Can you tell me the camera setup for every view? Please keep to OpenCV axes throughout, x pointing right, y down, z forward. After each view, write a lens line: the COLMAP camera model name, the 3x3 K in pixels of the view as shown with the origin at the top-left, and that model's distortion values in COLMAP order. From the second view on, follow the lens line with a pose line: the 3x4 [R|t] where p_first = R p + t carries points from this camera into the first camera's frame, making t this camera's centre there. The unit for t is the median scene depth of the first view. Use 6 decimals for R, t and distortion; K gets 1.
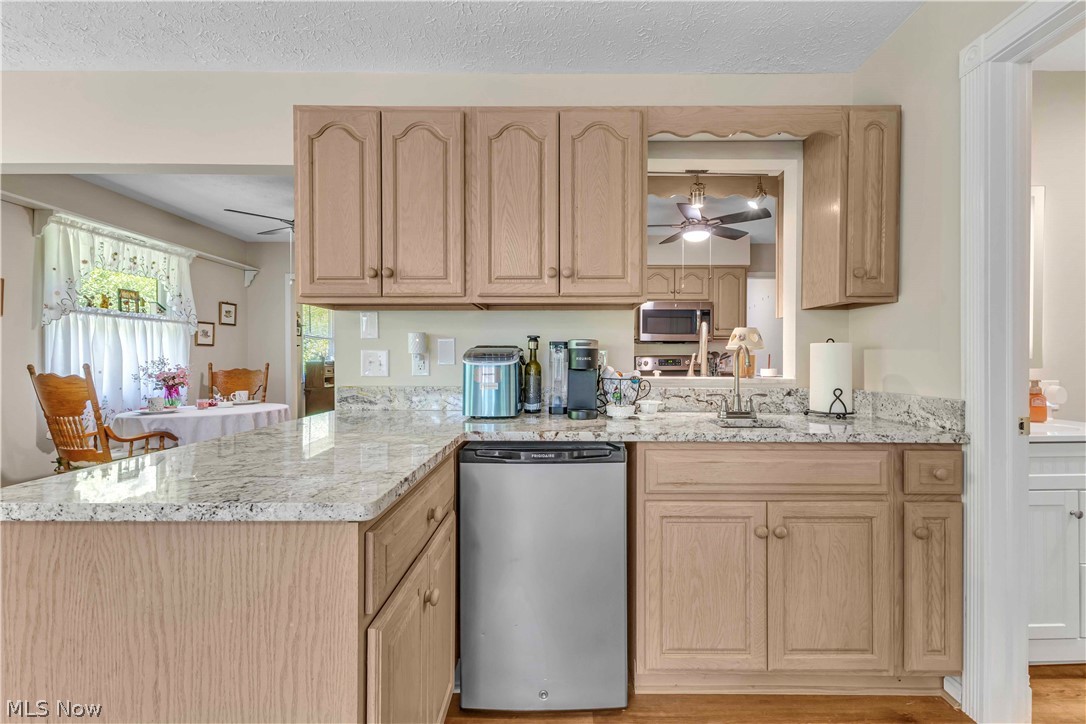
lens RADIAL K [[470.8, 0, 551.7], [0, 470.8, 361.5], [0, 0, 1]] dist [0.007260, 0.000072]
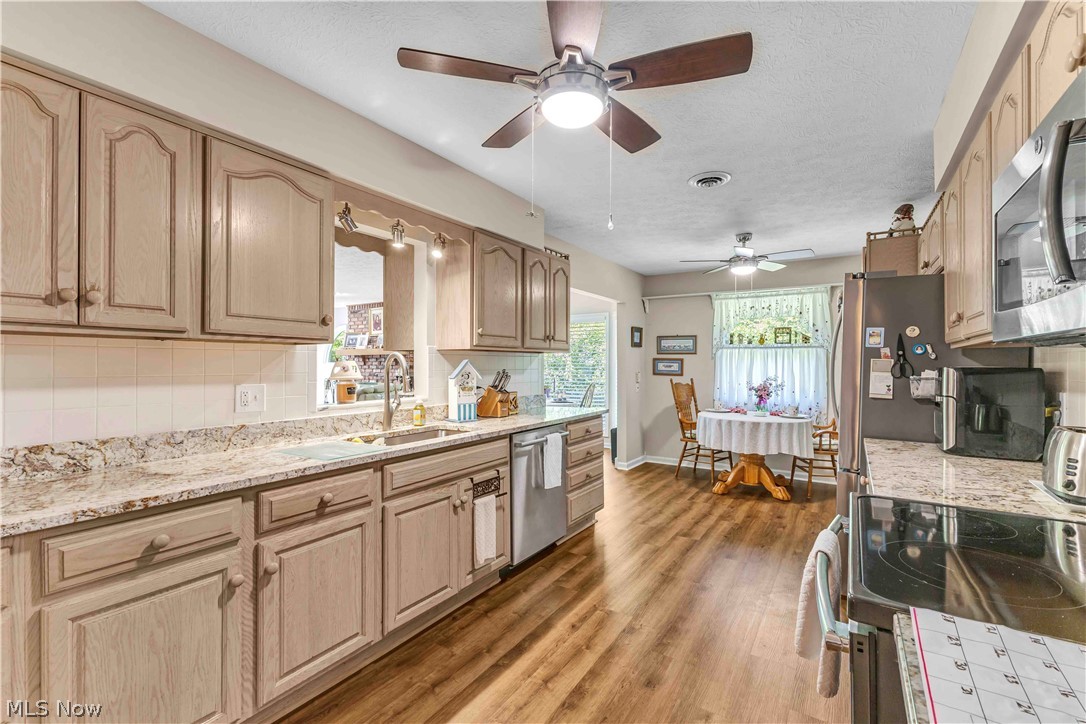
lens RADIAL K [[470.8, 0, 553.8], [0, 470.8, 363.8], [0, 0, 1]] dist [0.007260, 0.000072]
pose [[-0.530623, -0.002912, -0.847603, 0.693805], [-0.007394, 0.999972, 0.001193, -0.040893], [0.847576, 0.006900, -0.530630, 1.238346]]
